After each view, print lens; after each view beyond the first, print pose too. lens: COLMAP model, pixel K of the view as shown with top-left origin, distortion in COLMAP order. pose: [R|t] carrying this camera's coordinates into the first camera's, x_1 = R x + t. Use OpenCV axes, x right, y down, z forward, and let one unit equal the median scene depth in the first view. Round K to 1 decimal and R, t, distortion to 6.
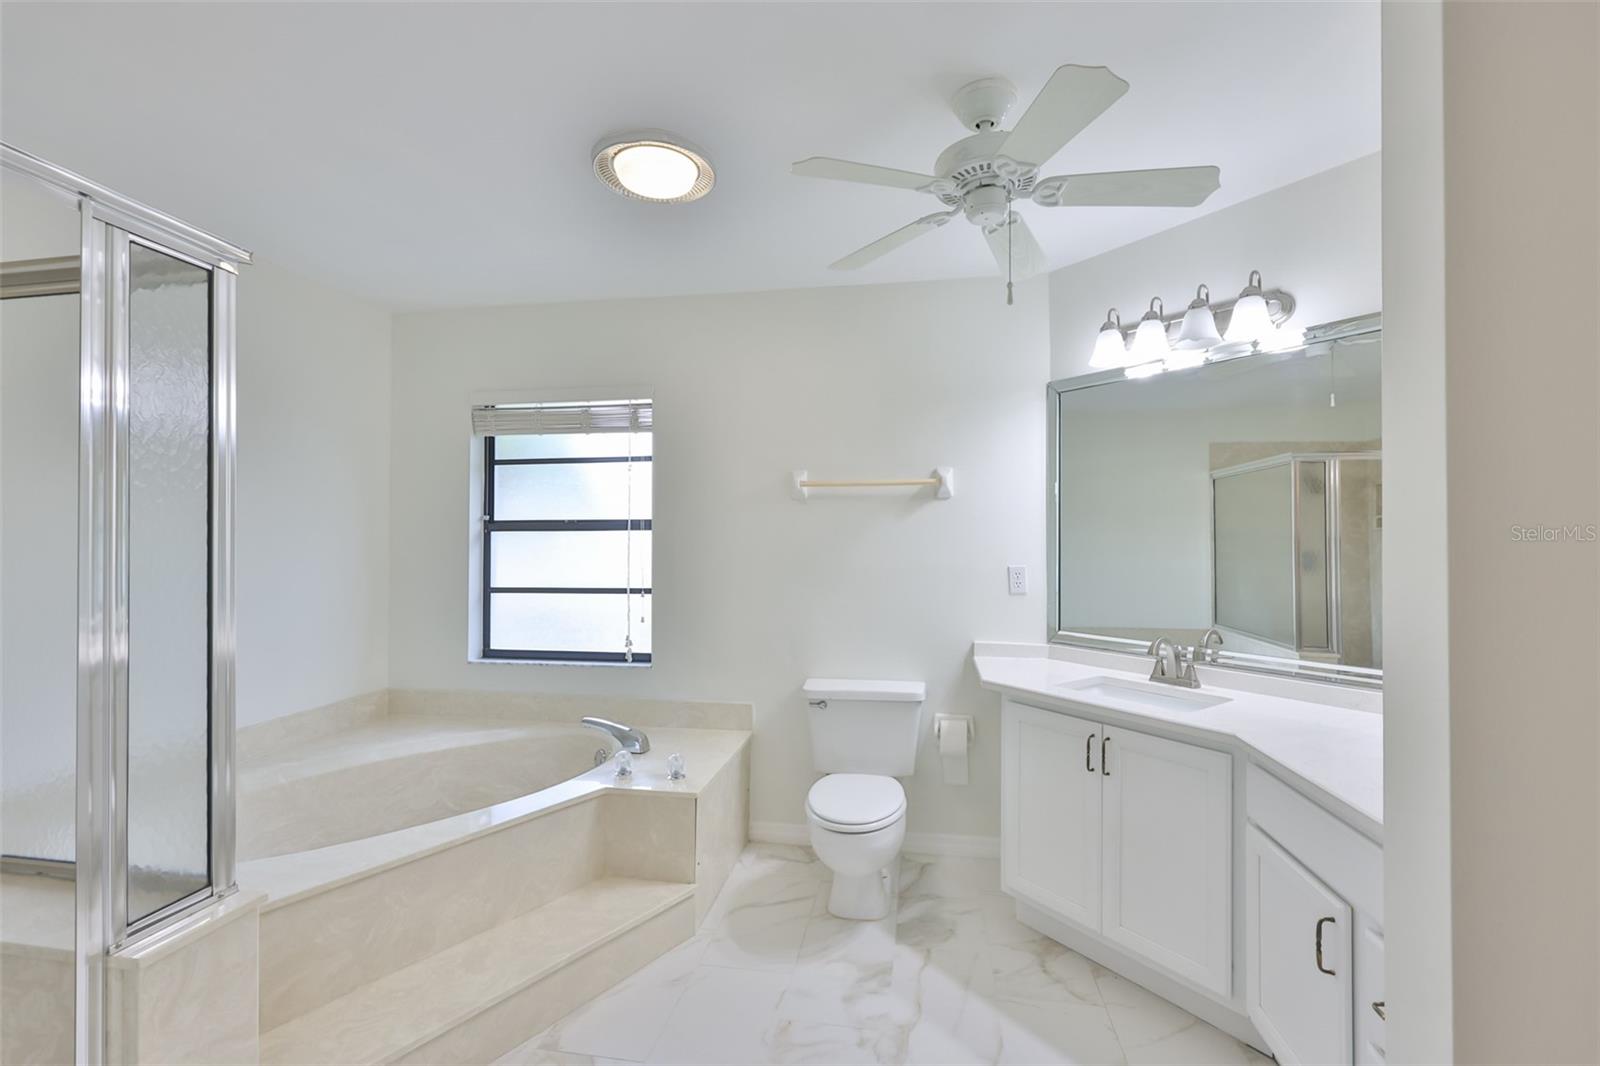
lens RADIAL K [[686.4, 0, 798.0], [0, 686.4, 529.0], [0, 0, 1]] dist [-0.002177, -0.000085]
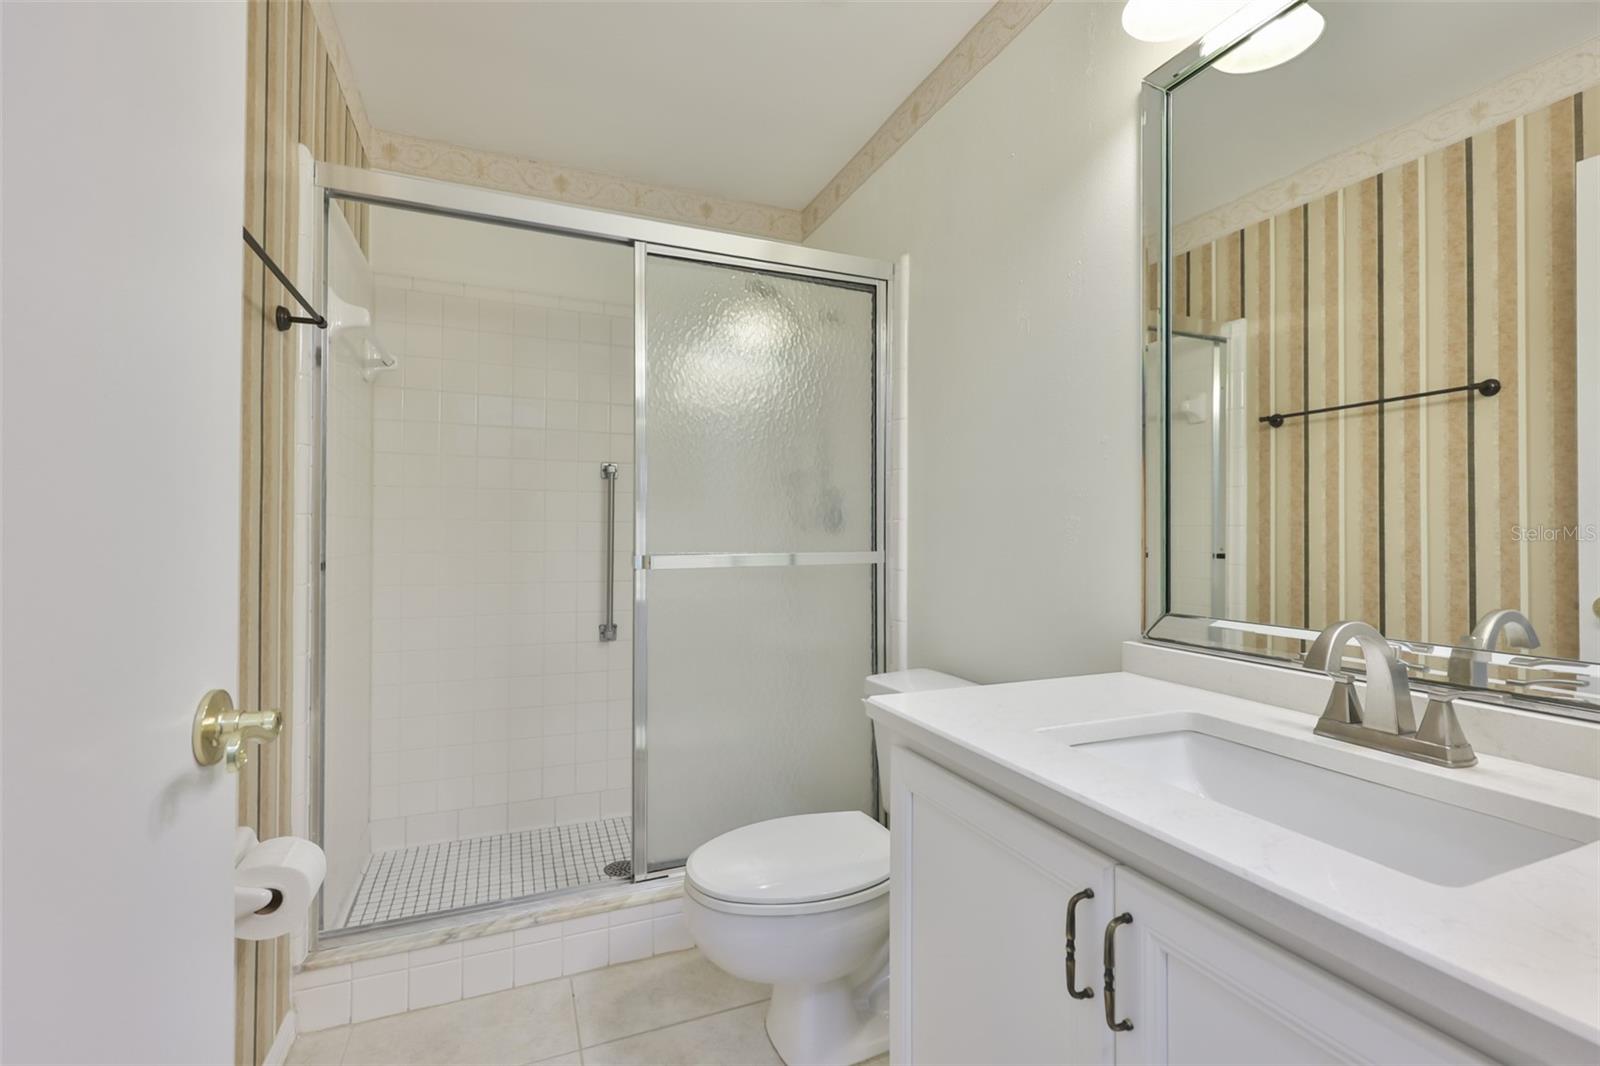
lens RADIAL K [[686.4, 0, 798.0], [0, 686.4, 529.0], [0, 0, 1]] dist [-0.002177, -0.000085]
pose [[0.973905, 0.003274, -0.226933, 0.325450], [-0.006047, 0.999915, -0.011526, 0.116093], [0.226876, 0.012598, 0.973842, 0.572367]]
